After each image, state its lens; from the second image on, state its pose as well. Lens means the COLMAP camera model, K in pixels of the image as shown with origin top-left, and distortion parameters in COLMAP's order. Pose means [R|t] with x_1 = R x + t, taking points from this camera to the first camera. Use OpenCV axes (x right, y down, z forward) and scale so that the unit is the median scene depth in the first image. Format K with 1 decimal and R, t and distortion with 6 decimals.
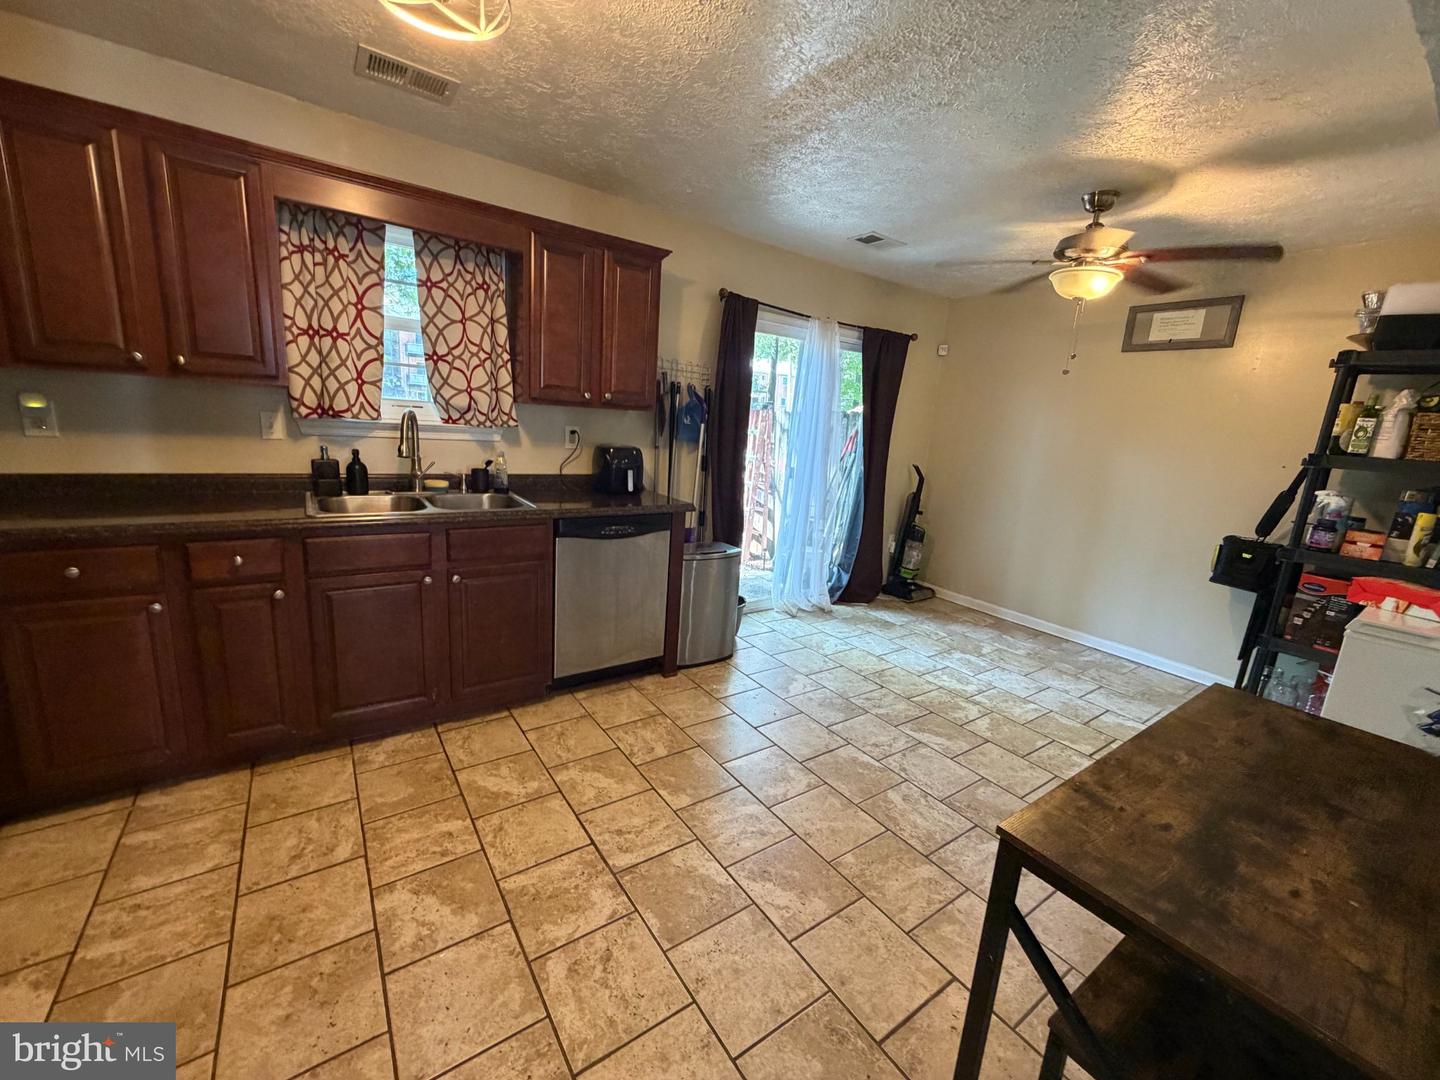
lens RADIAL K [[575.9, 0, 719.0], [0, 575.9, 537.2], [0, 0, 1]] dist [0.002107, -0.000122]
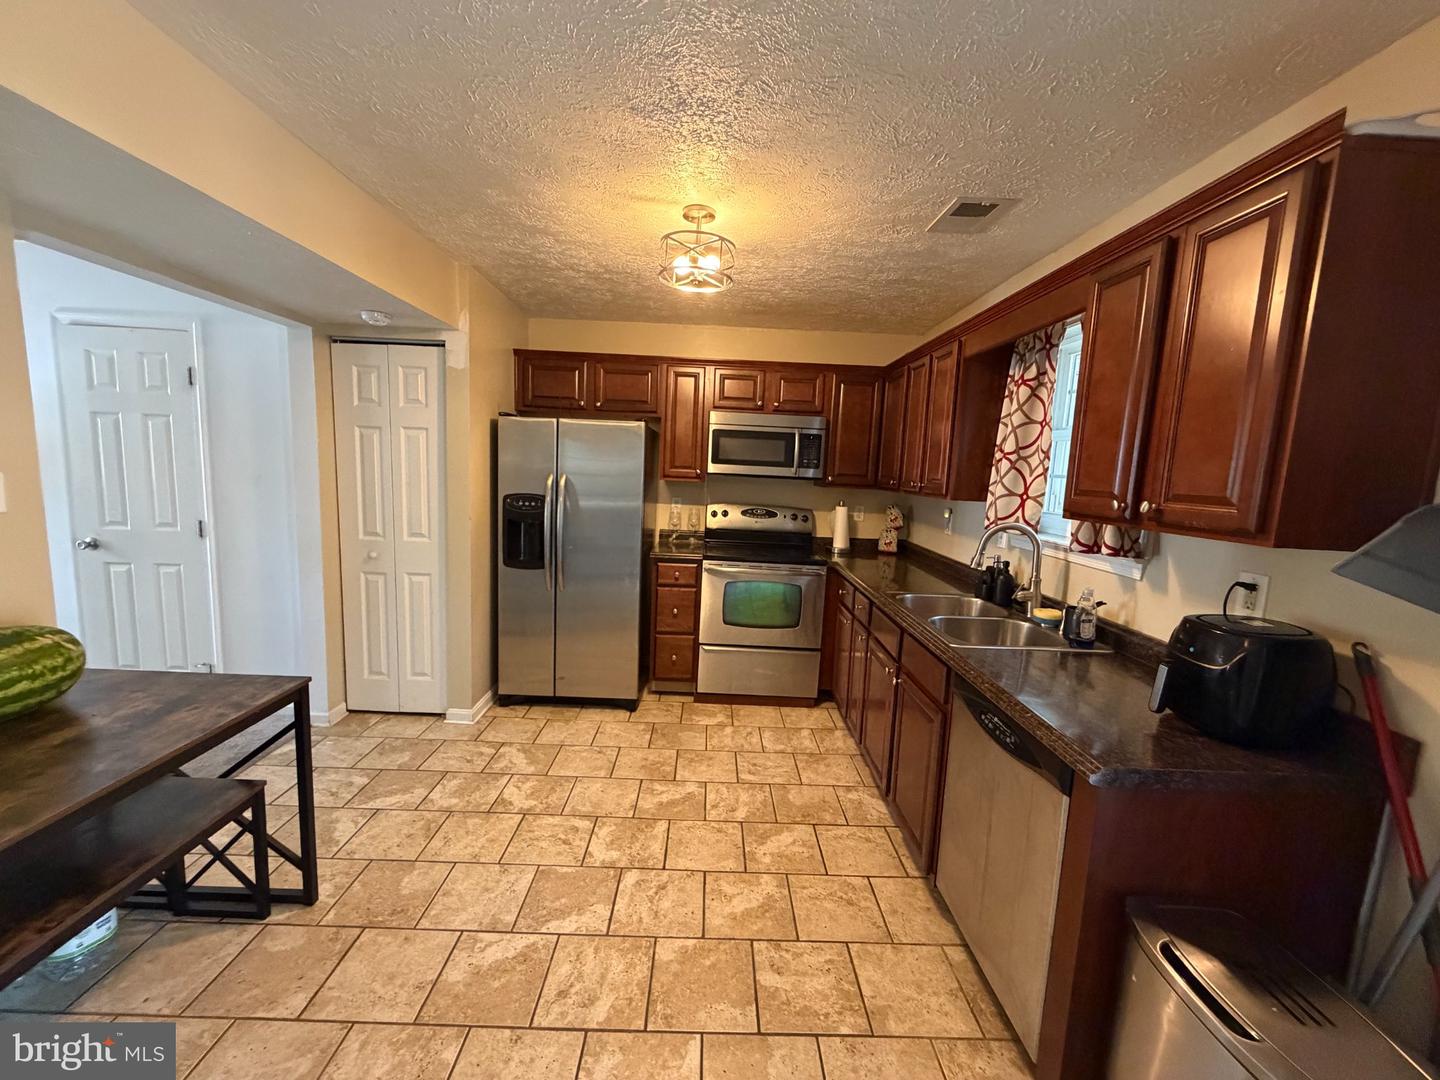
lens RADIAL K [[575.9, 0, 718.9], [0, 575.9, 537.3], [0, 0, 1]] dist [0.002107, -0.000122]
pose [[-0.559521, 0.008537, -0.828772, 0.516289], [-0.252711, 0.950575, 0.180402, -0.255705], [0.789350, 0.310379, -0.529709, 1.160959]]
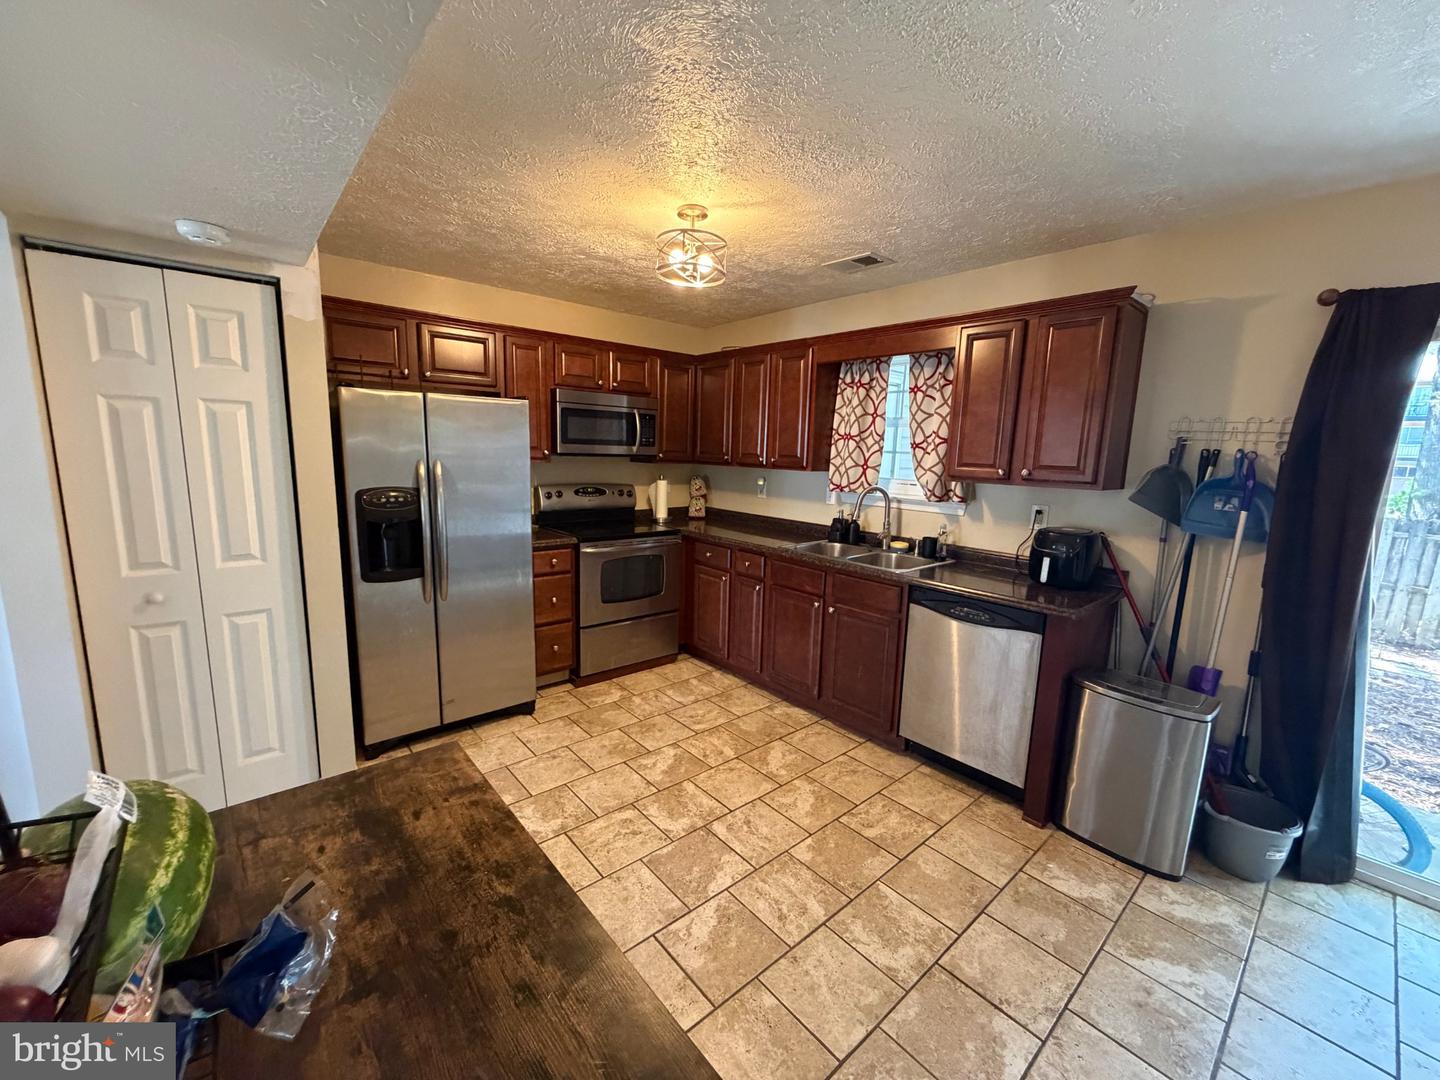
lens RADIAL K [[575.9, 0, 718.7], [0, 575.9, 537.0], [0, 0, 1]] dist [0.002107, -0.000122]
pose [[0.099847, 0.086303, -0.991253, 0.786152], [-0.229062, 0.971467, 0.061507, -0.108693], [0.968277, 0.220917, 0.116767, 0.534261]]
